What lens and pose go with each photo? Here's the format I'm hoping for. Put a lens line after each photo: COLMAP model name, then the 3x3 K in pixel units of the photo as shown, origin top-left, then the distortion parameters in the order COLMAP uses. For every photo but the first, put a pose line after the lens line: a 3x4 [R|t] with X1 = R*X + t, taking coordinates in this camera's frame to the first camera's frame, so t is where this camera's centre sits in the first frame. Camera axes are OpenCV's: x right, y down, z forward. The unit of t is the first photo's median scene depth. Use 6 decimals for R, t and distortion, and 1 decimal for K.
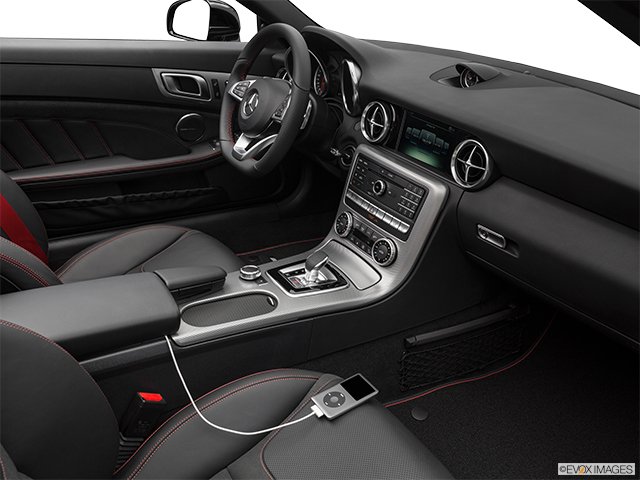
lens RADIAL K [[604.8, 0, 320.1], [0, 604.8, 242.6], [0, 0, 1]] dist [-0.050574, 0.000000]
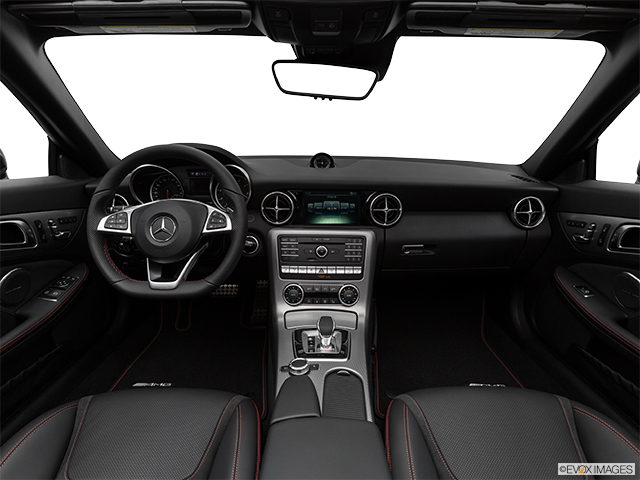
lens RADIAL K [[371.5, 0, 319.7], [0, 371.5, 239.7], [0, 0, 1]] dist [-0.006476, 0.009610]
pose [[0.515496, -0.280901, 0.809542, -0.514965], [0.395417, 0.916121, 0.066091, -0.163171], [-0.760204, 0.286037, 0.583329, 0.530131]]
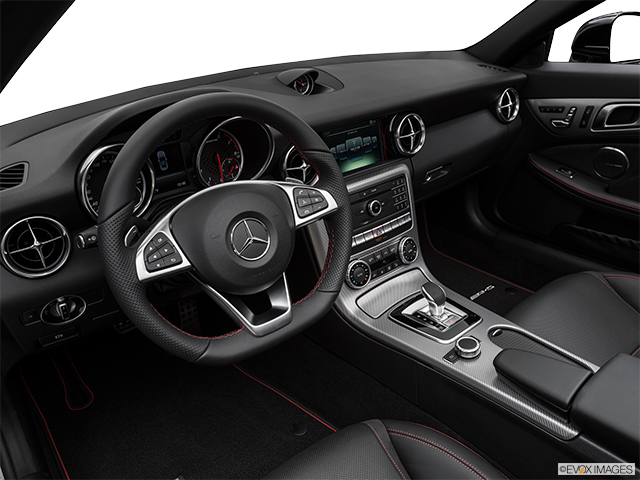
lens RADIAL K [[524.0, 0, 315.8], [0, 524.0, 239.1], [0, 0, 1]] dist [-0.028485, 0.042446]
pose [[-0.139239, -0.492645, 0.859019, -0.610450], [0.464786, 0.733470, 0.495980, -0.497750], [-0.874406, 0.468320, 0.126846, 0.977262]]
